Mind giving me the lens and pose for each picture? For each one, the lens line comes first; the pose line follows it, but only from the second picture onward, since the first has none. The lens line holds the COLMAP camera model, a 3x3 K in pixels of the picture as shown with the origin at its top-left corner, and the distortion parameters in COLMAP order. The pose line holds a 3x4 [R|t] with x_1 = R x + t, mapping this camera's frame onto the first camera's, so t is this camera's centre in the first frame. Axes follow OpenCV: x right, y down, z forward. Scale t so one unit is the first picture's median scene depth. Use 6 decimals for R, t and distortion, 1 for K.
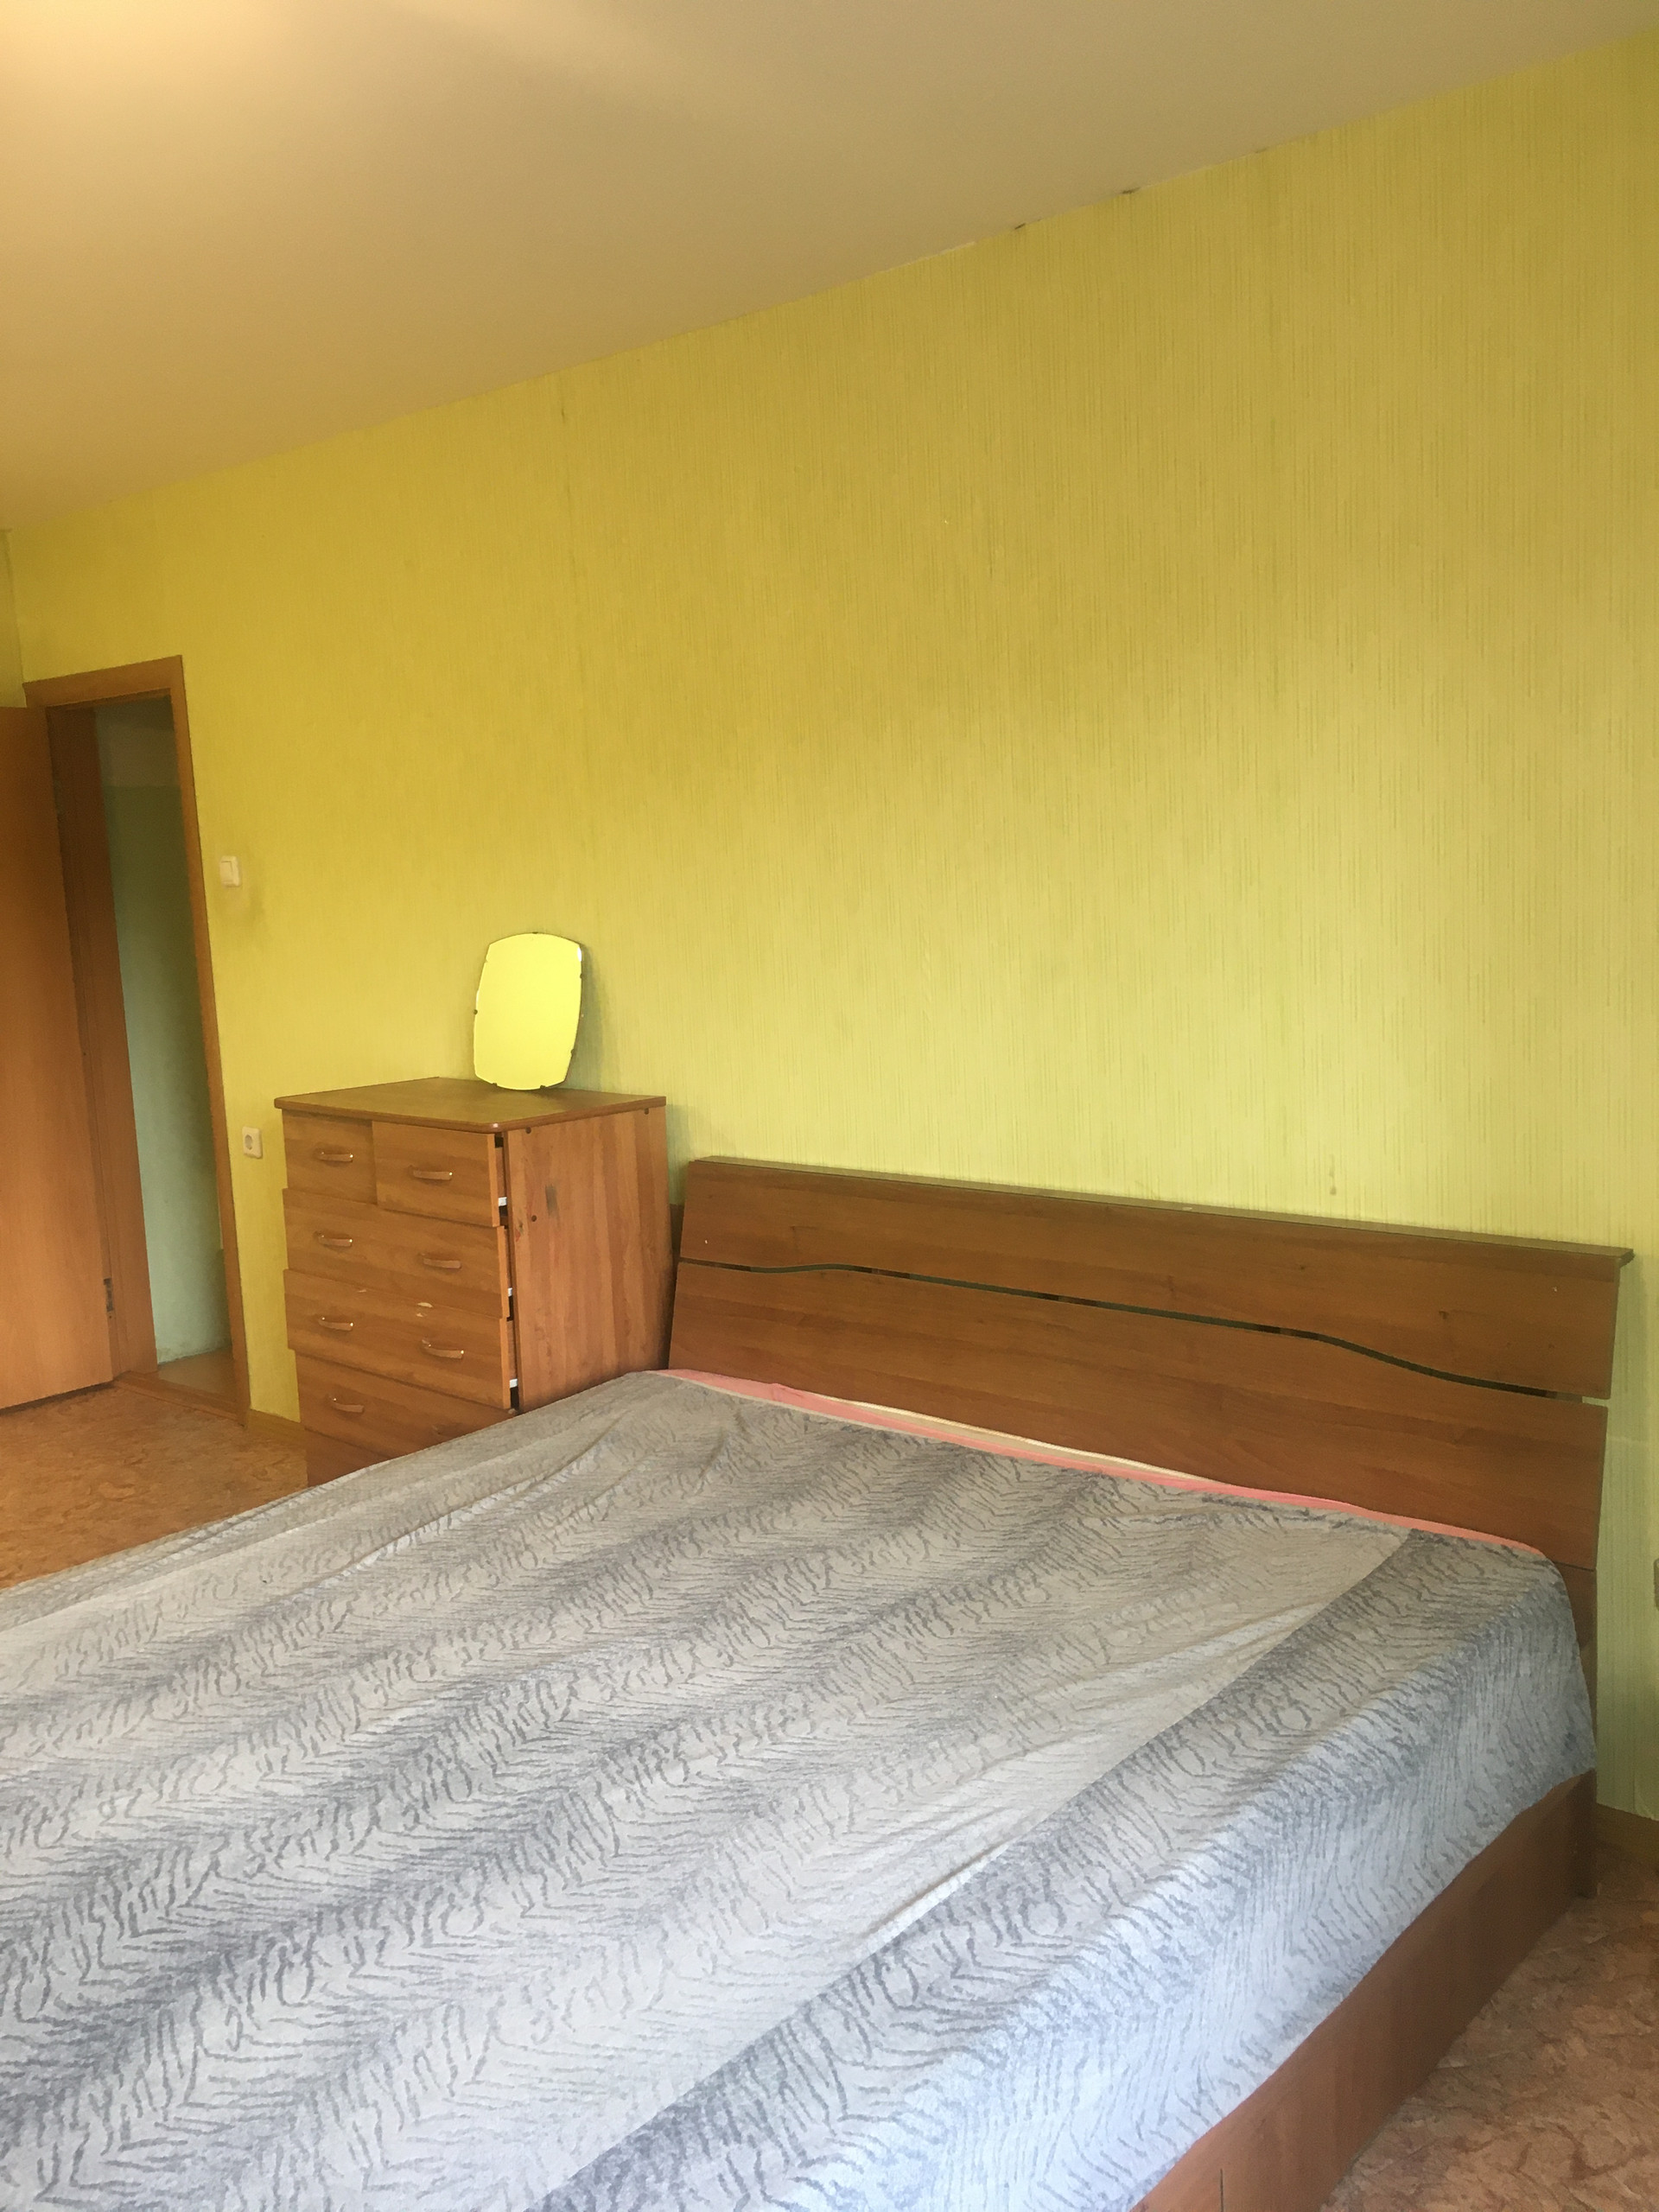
lens RADIAL K [[1865.5, 0, 832.3], [0, 1865.5, 1107.6], [0, 0, 1]] dist [0.022038, -0.014938]
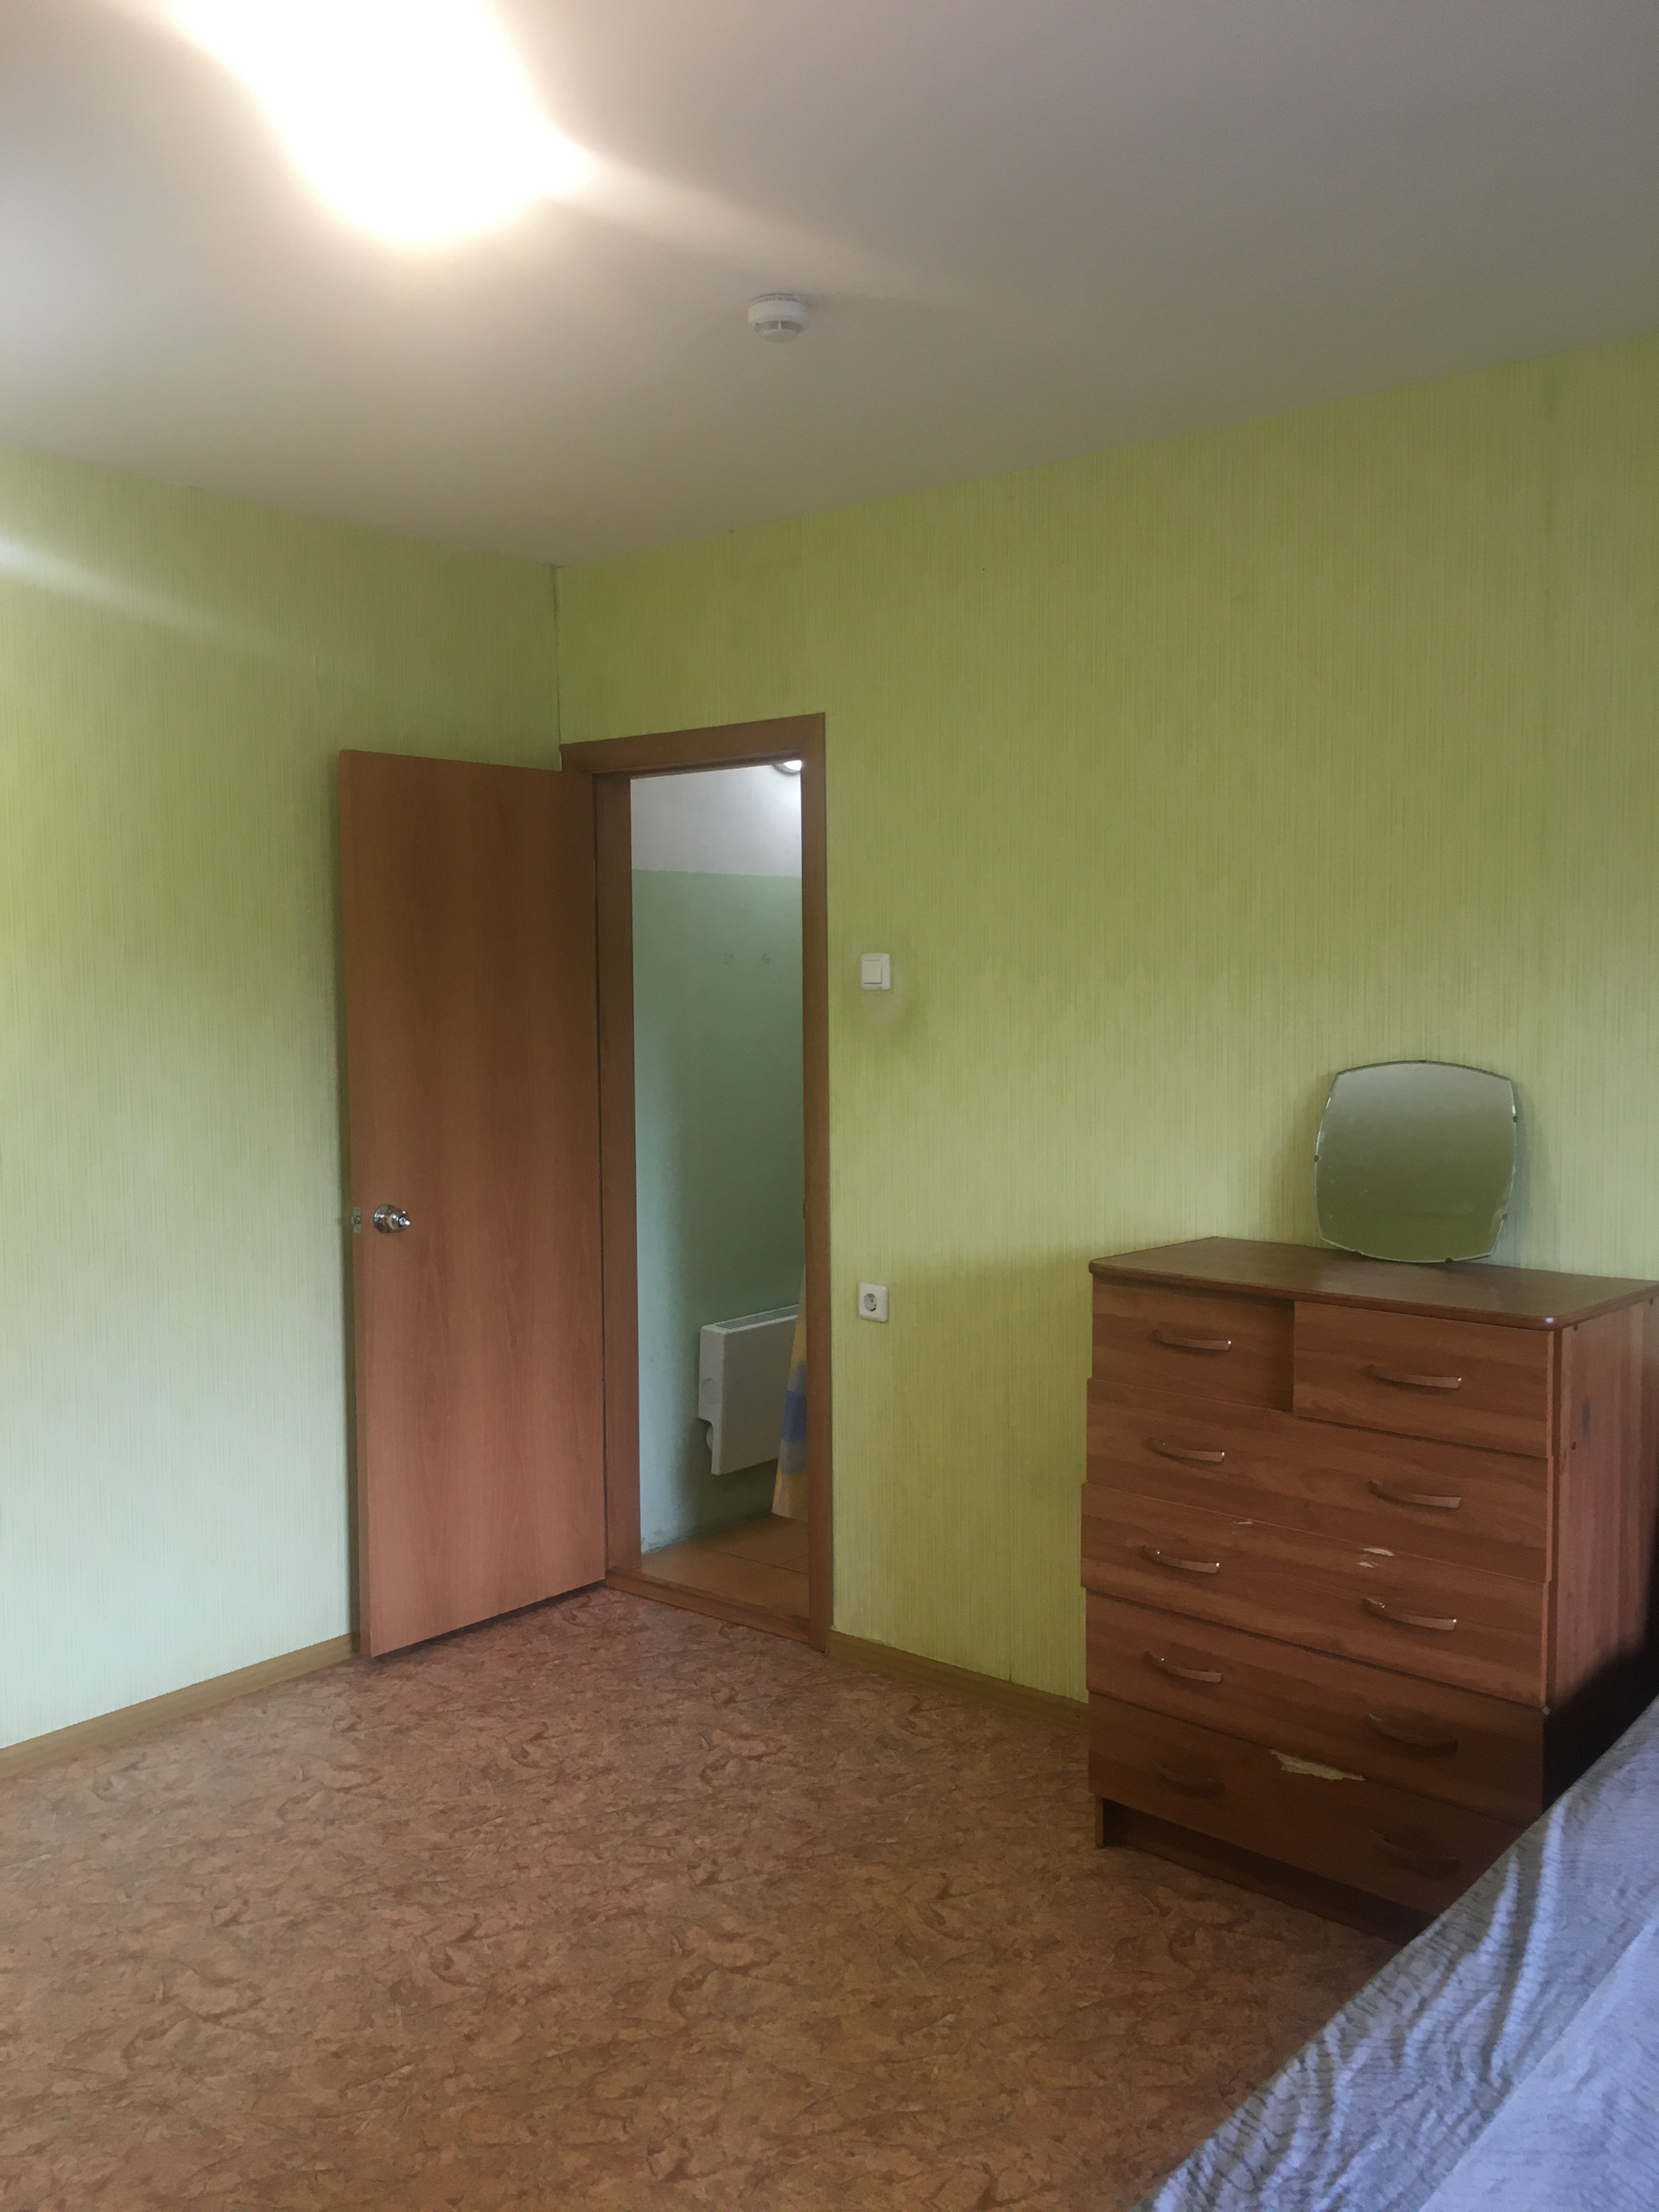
lens RADIAL K [[1865.5, 0, 825.6], [0, 1865.5, 1102.3], [0, 0, 1]] dist [0.022038, -0.014938]
pose [[0.999158, 0.038724, 0.013521, -0.418745], [-0.037649, 0.996673, -0.072285, -0.010644], [-0.016276, 0.071715, 0.997292, 0.219798]]
